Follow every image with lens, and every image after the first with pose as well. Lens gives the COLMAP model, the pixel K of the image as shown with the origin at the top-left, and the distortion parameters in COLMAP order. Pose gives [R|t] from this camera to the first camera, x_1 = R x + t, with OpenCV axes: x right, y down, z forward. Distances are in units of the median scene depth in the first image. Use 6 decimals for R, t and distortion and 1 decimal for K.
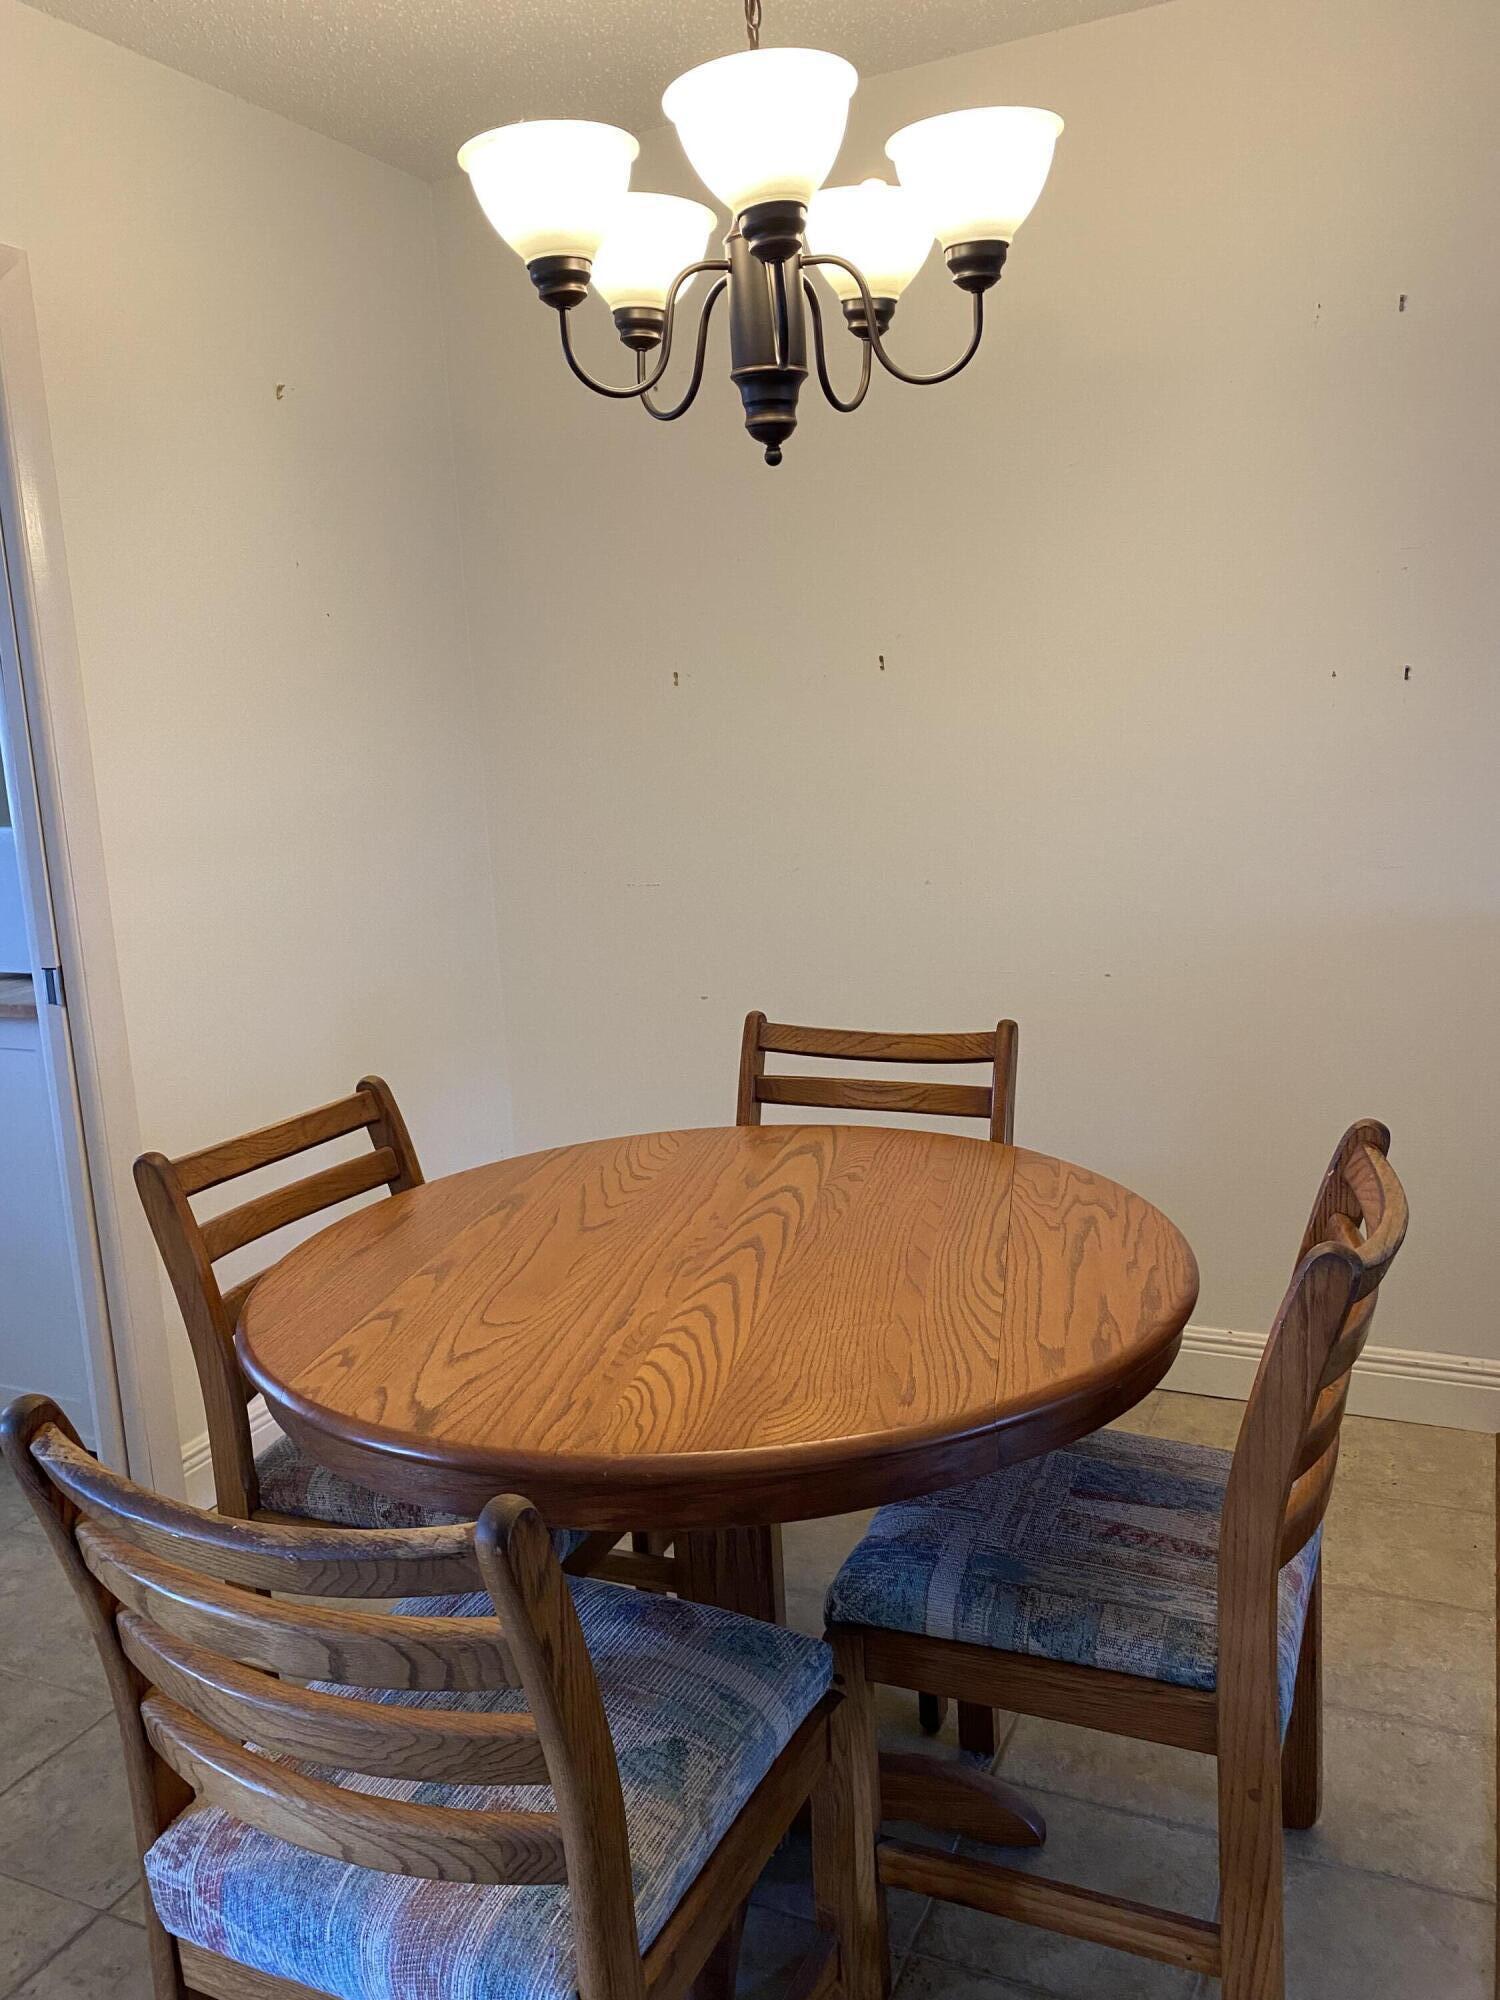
lens RADIAL K [[1511.7, 0, 774.7], [0, 1511.7, 995.4], [0, 0, 1]] dist [0.093934, -0.154808]
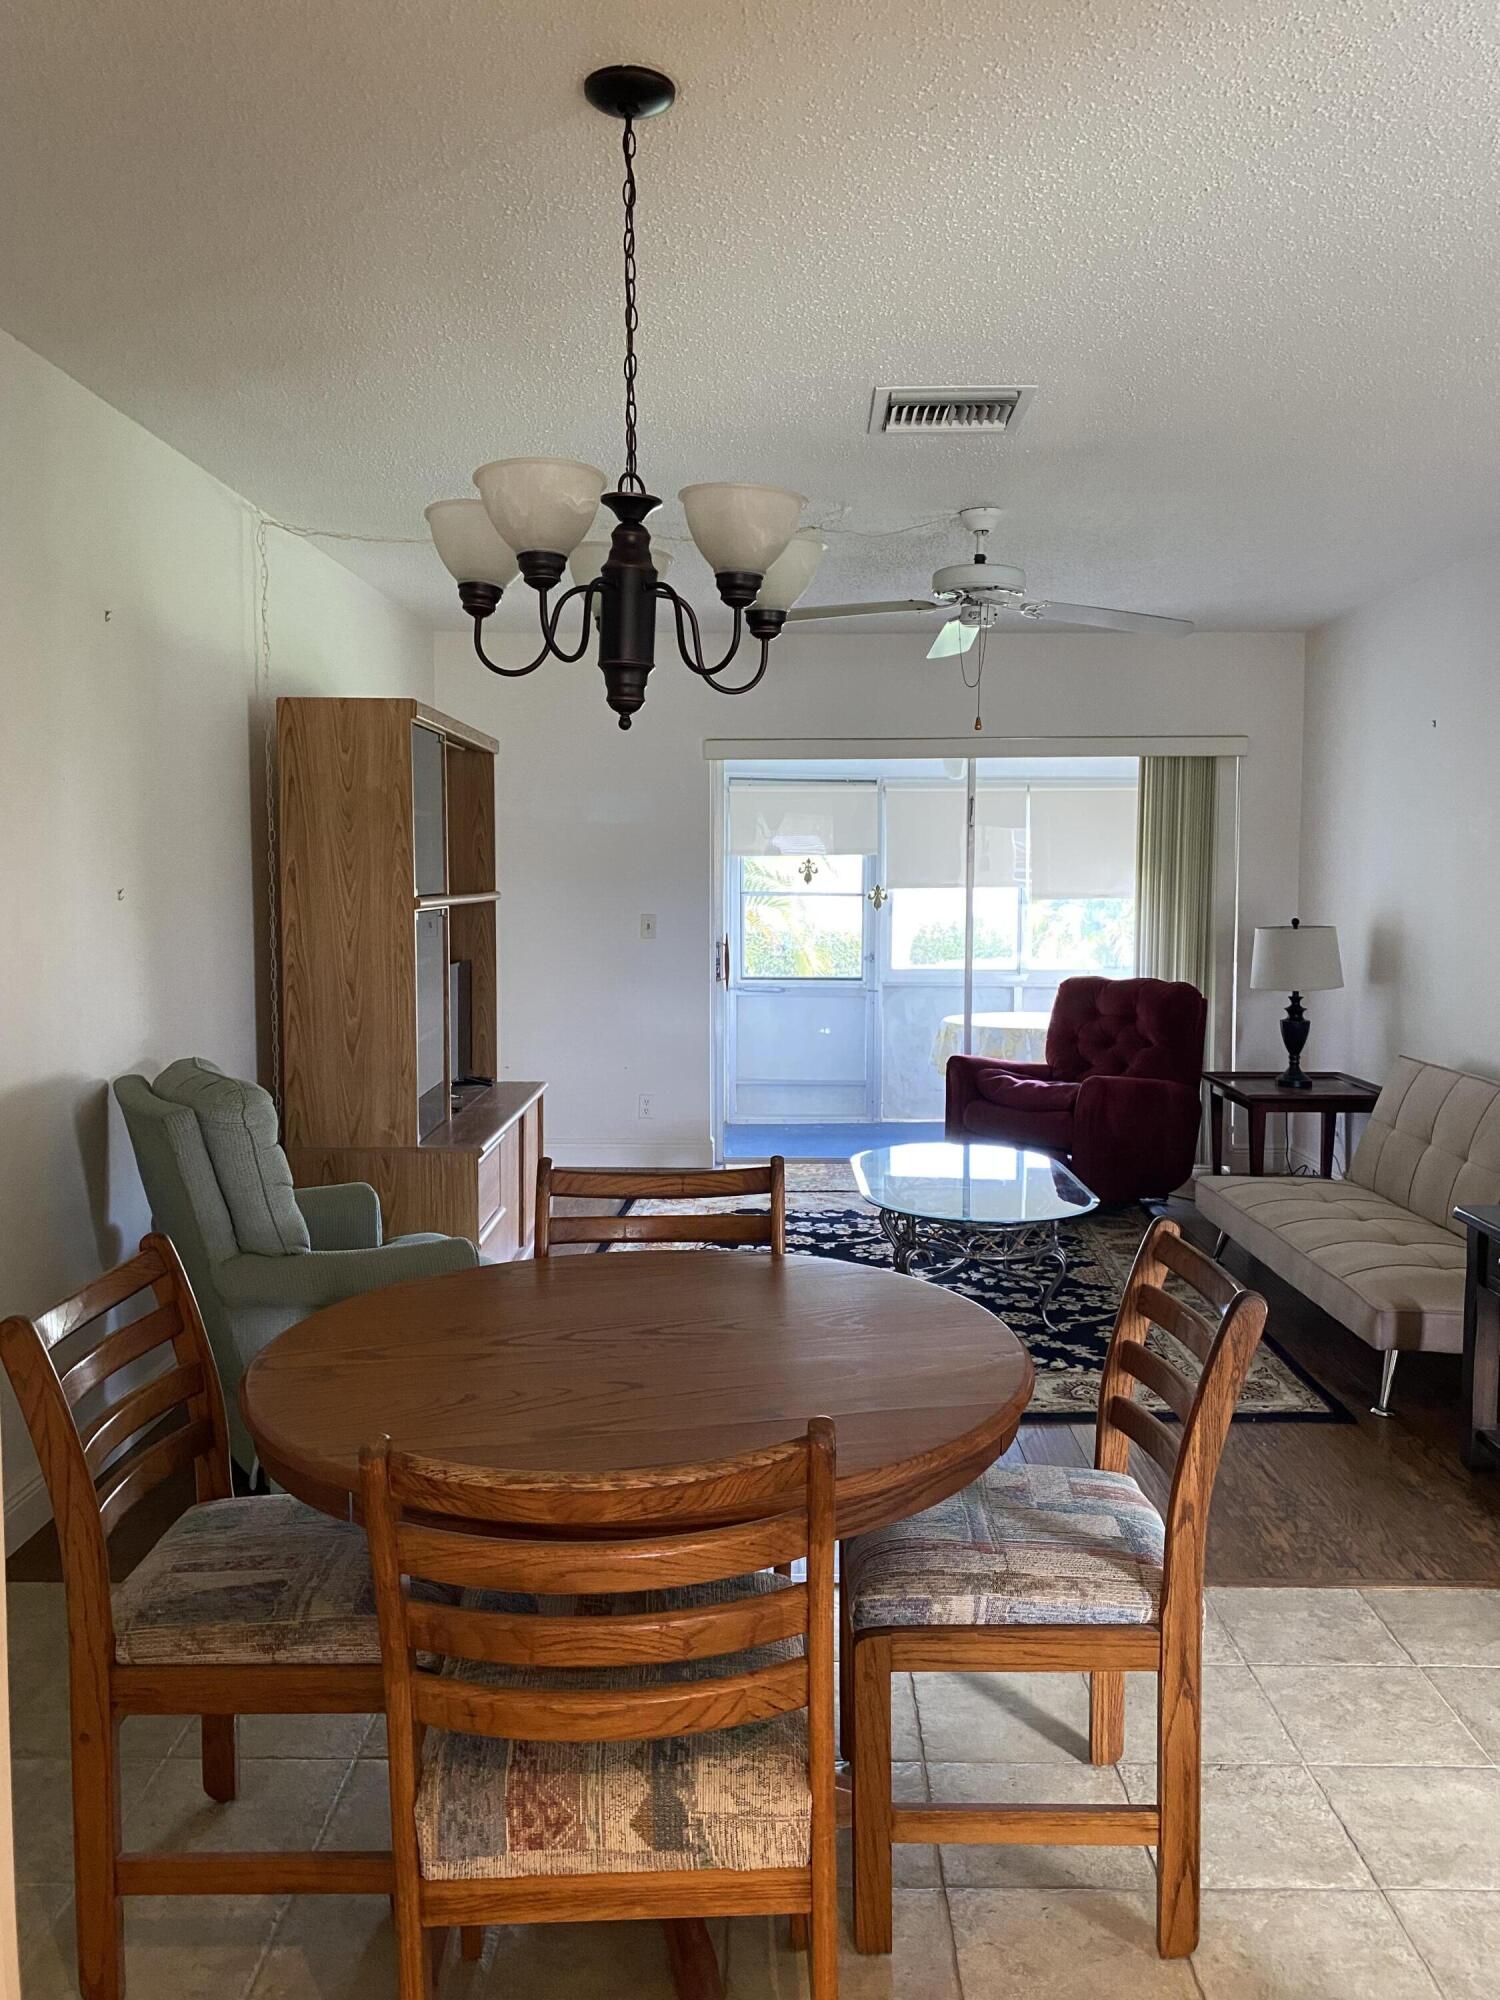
lens RADIAL K [[1511.7, 0, 774.7], [0, 1511.7, 995.4], [0, 0, 1]] dist [0.093934, -0.154808]
pose [[-0.424165, -0.021822, 0.905322, -1.182617], [0.177342, 0.978351, 0.106671, -0.219524], [-0.888051, 0.205798, -0.411112, 1.374781]]
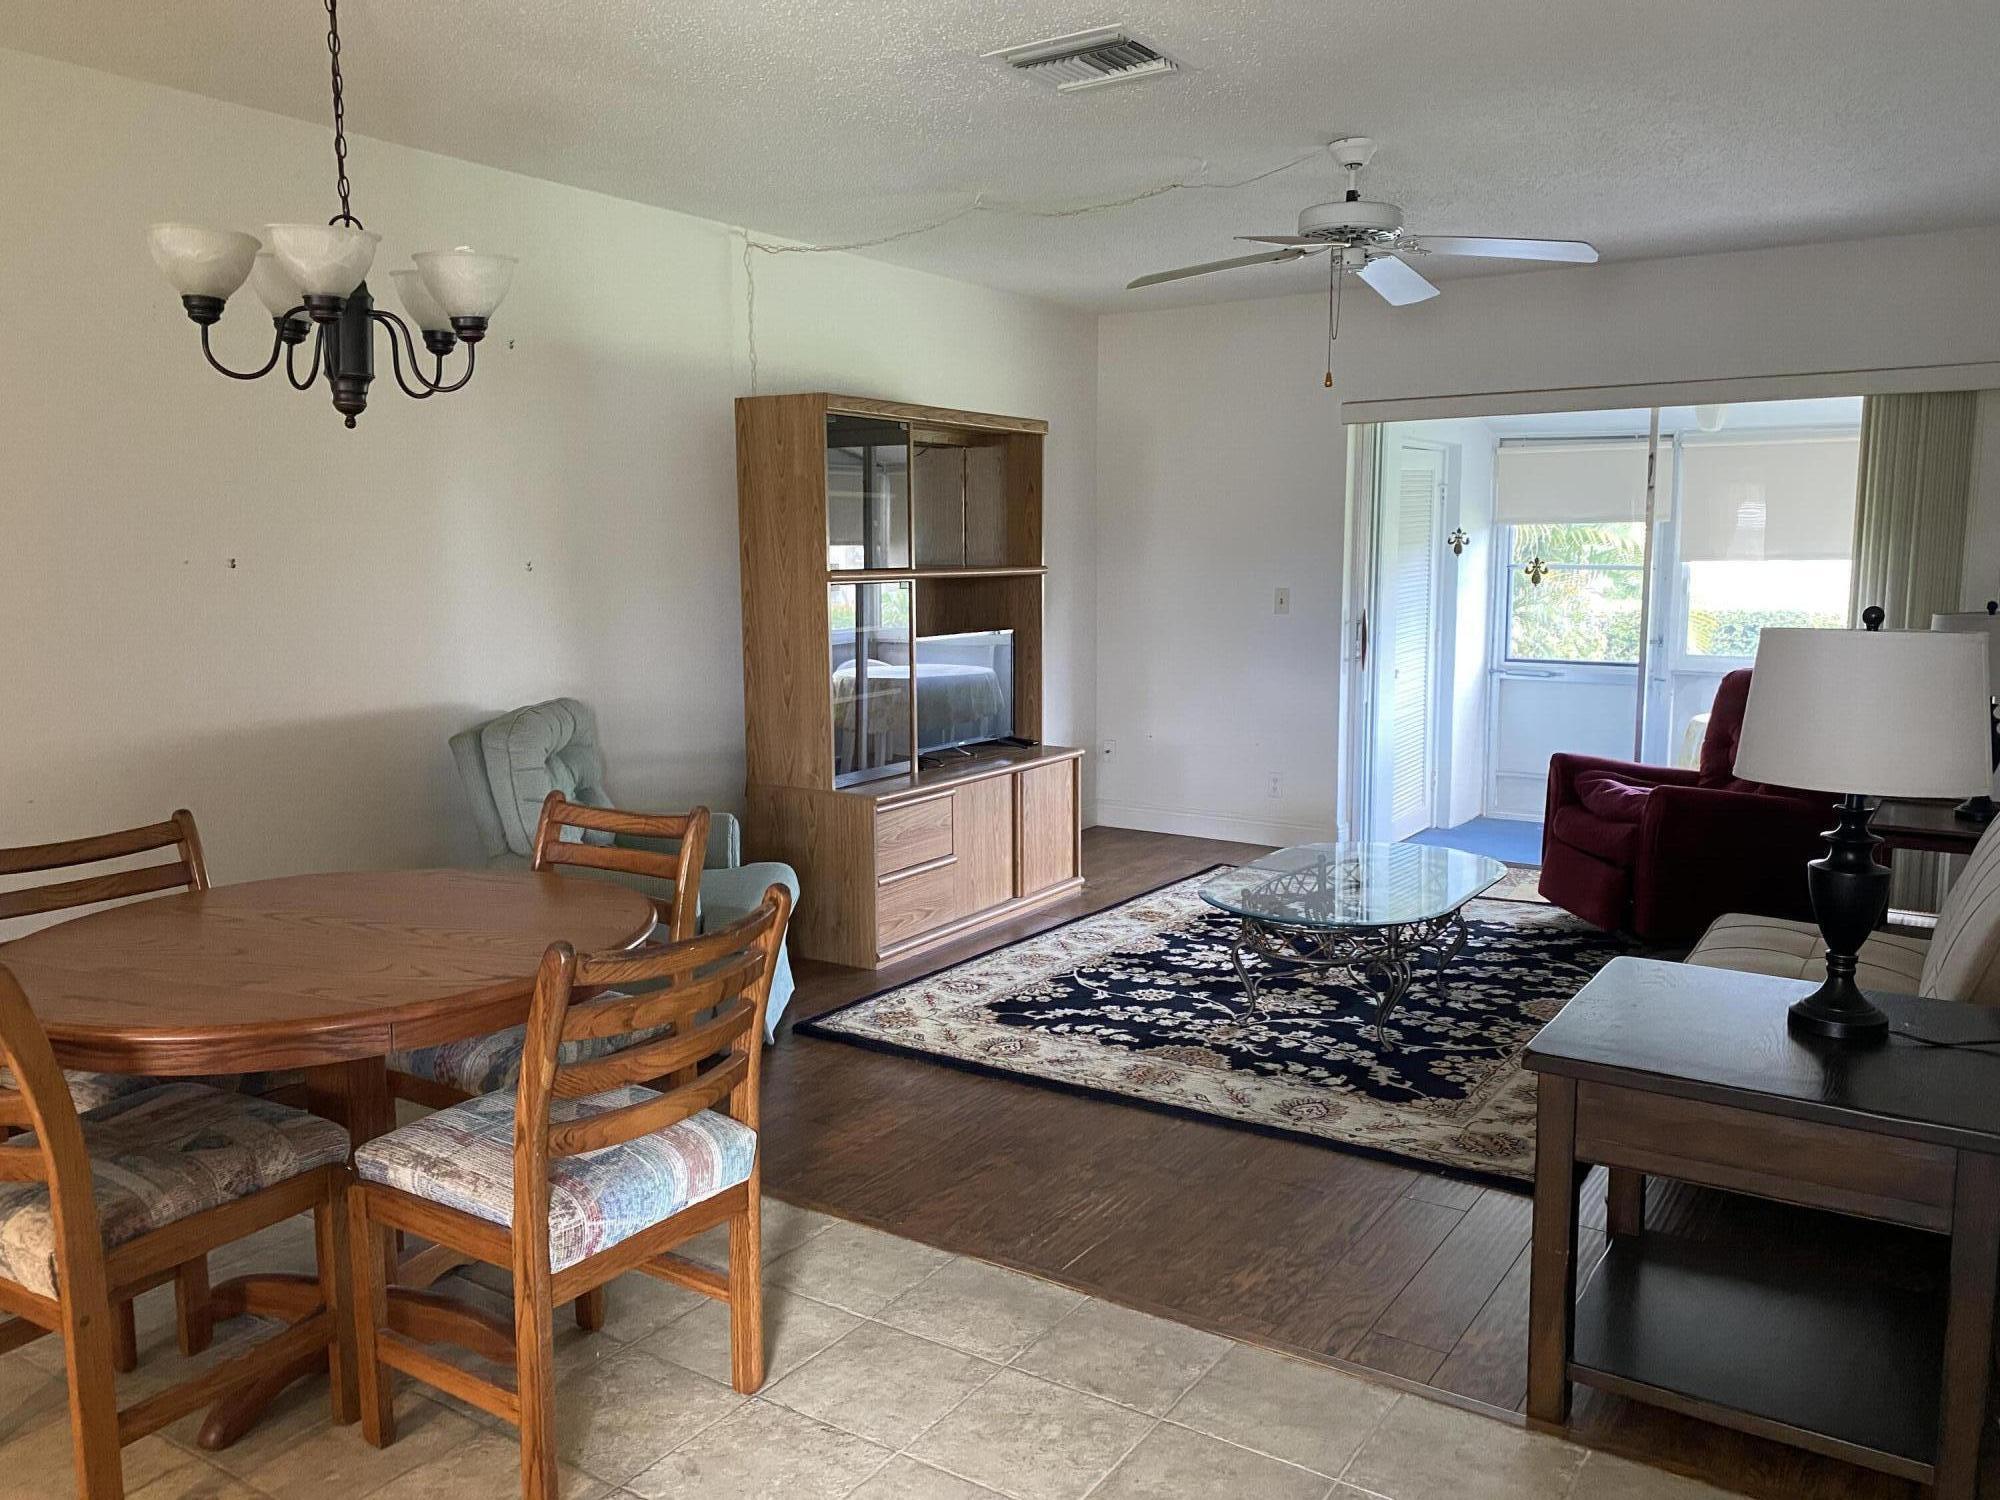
lens RADIAL K [[1511.7, 0, 1023.6], [0, 1511.7, 746.4], [0, 0, 1]] dist [0.093934, -0.154808]
pose [[0.143335, -0.076147, 0.986740, -1.430970], [0.169163, 0.984248, 0.051381, 0.023498], [-0.975110, 0.159556, 0.153959, 0.093513]]
